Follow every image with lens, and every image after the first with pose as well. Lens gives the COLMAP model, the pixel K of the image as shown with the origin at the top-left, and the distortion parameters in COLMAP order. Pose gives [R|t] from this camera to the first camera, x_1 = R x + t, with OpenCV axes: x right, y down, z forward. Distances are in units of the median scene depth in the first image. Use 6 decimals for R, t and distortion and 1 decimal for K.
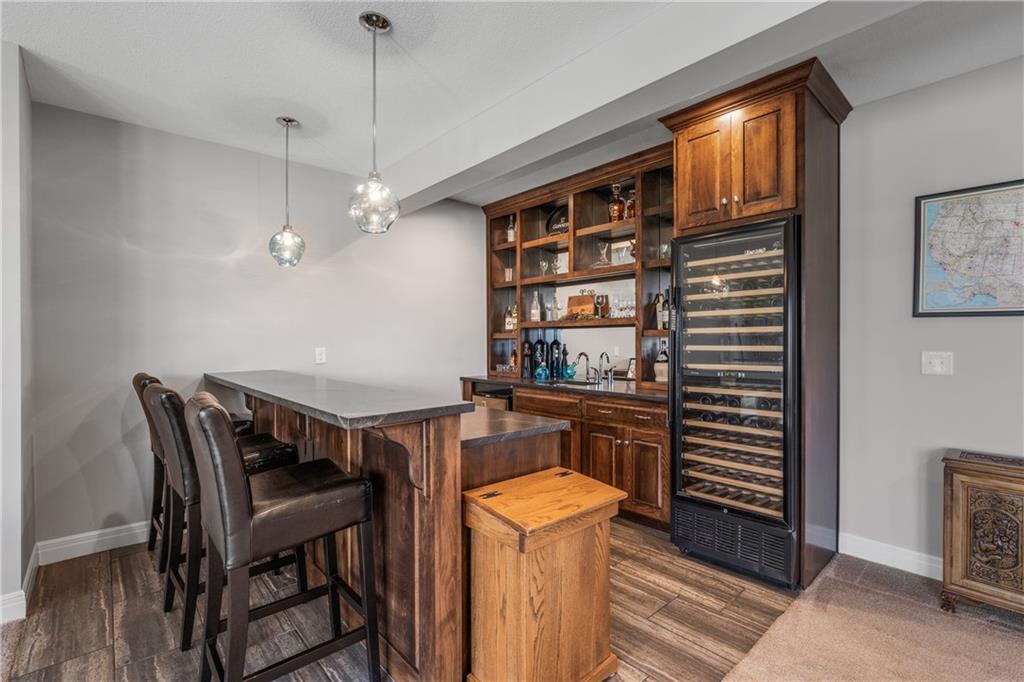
lens RADIAL K [[459.7, 0, 514.1], [0, 459.7, 344.5], [0, 0, 1]] dist [-0.003989, 0.001099]
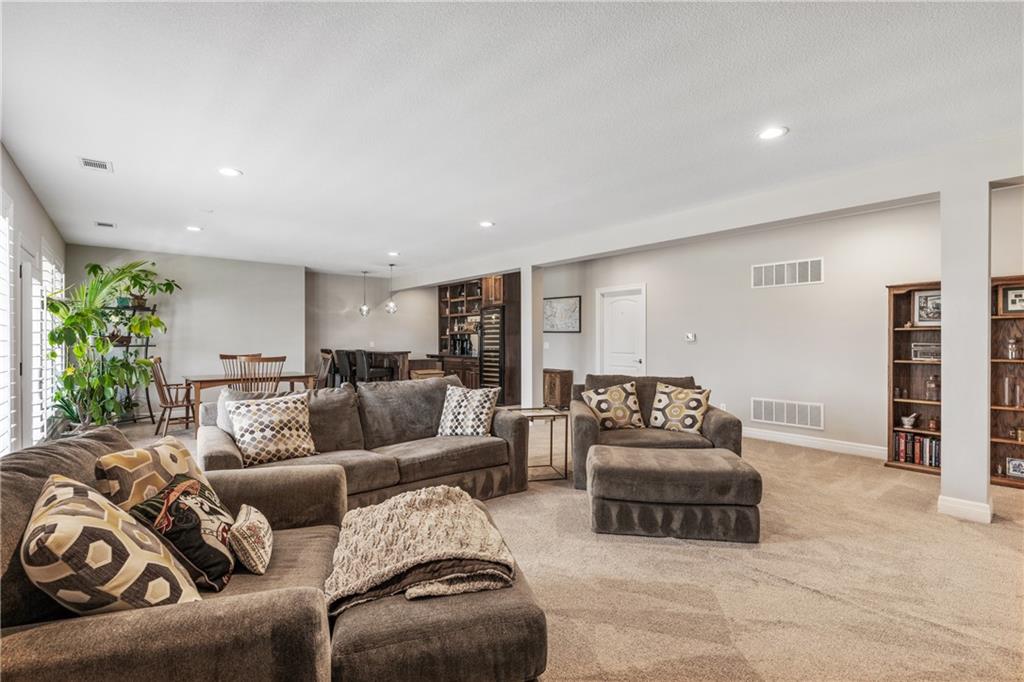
lens RADIAL K [[459.7, 0, 511.8], [0, 459.7, 342.6], [0, 0, 1]] dist [-0.003989, 0.001099]
pose [[0.999269, 0.001838, -0.038182, 0.668712], [-0.001903, 0.999997, -0.001652, 0.019810], [0.038179, 0.001724, 0.999269, -2.202978]]
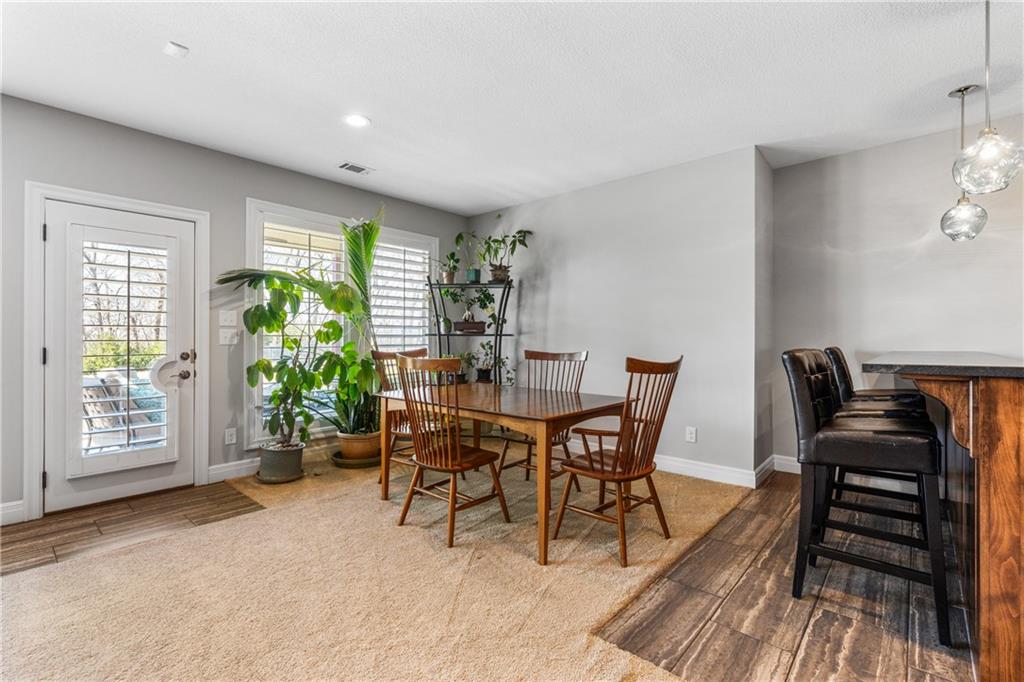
lens RADIAL K [[459.7, 0, 513.2], [0, 459.7, 337.7], [0, 0, 1]] dist [-0.003989, 0.001099]
pose [[0.117533, 0.002518, -0.993066, 0.352615], [-0.010650, 0.999942, 0.001275, 0.043719], [0.993012, 0.010426, 0.117553, -0.050511]]
